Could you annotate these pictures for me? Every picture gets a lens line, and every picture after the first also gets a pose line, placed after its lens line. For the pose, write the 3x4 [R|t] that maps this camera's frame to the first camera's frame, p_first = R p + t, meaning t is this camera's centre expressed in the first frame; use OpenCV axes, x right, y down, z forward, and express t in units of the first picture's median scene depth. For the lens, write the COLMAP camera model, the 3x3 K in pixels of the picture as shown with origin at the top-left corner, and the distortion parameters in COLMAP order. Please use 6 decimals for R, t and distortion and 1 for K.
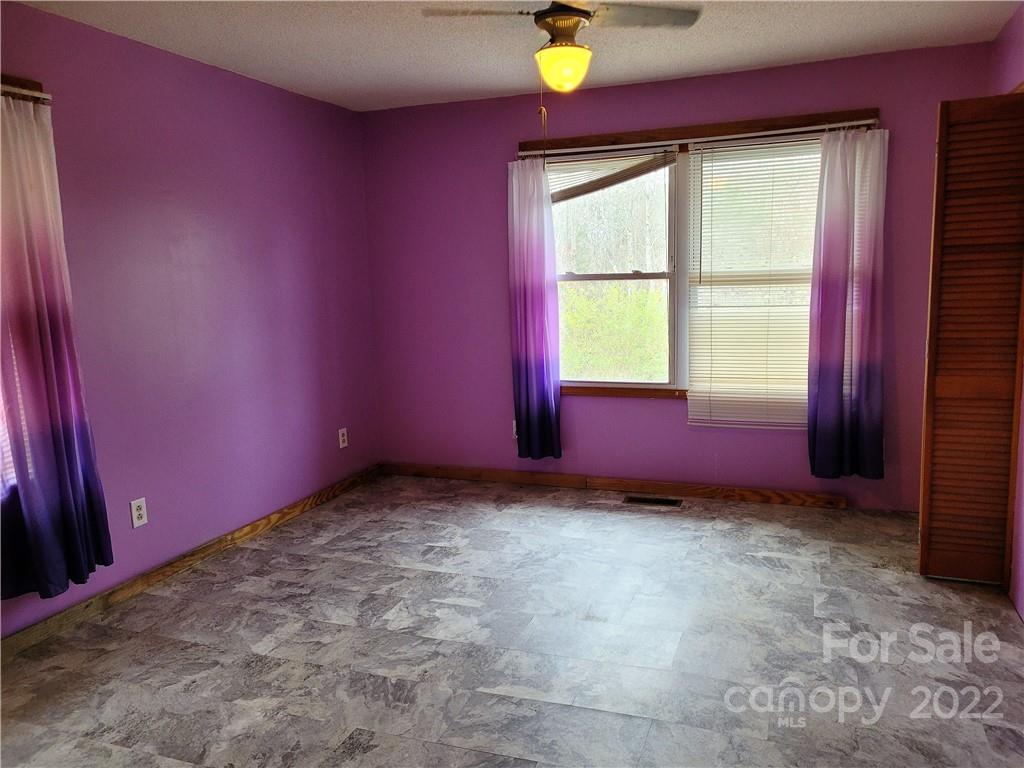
lens RADIAL K [[778.3, 0, 513.7], [0, 778.3, 386.4], [0, 0, 1]] dist [0.059896, -0.046740]
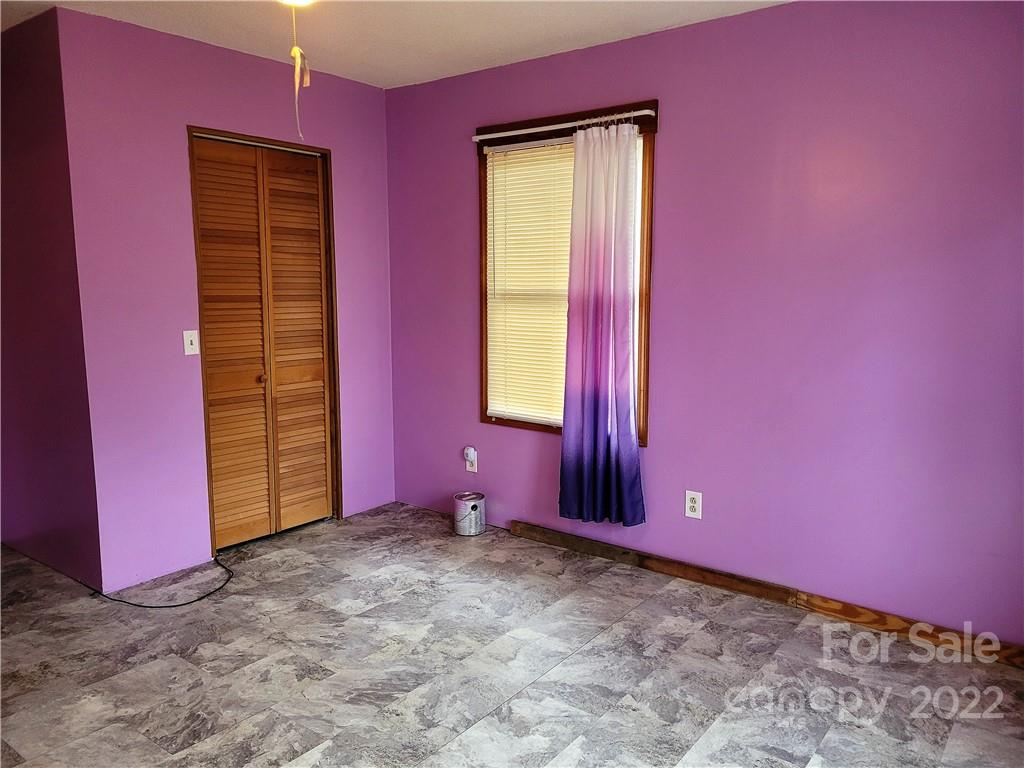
lens RADIAL K [[778.3, 0, 538.4], [0, 778.3, 381.1], [0, 0, 1]] dist [0.059896, -0.046740]
pose [[-0.285405, 0.156617, -0.945524, 0.544911], [-0.132876, 0.970564, 0.200873, -0.182452], [0.949151, 0.182967, -0.256193, 1.119794]]
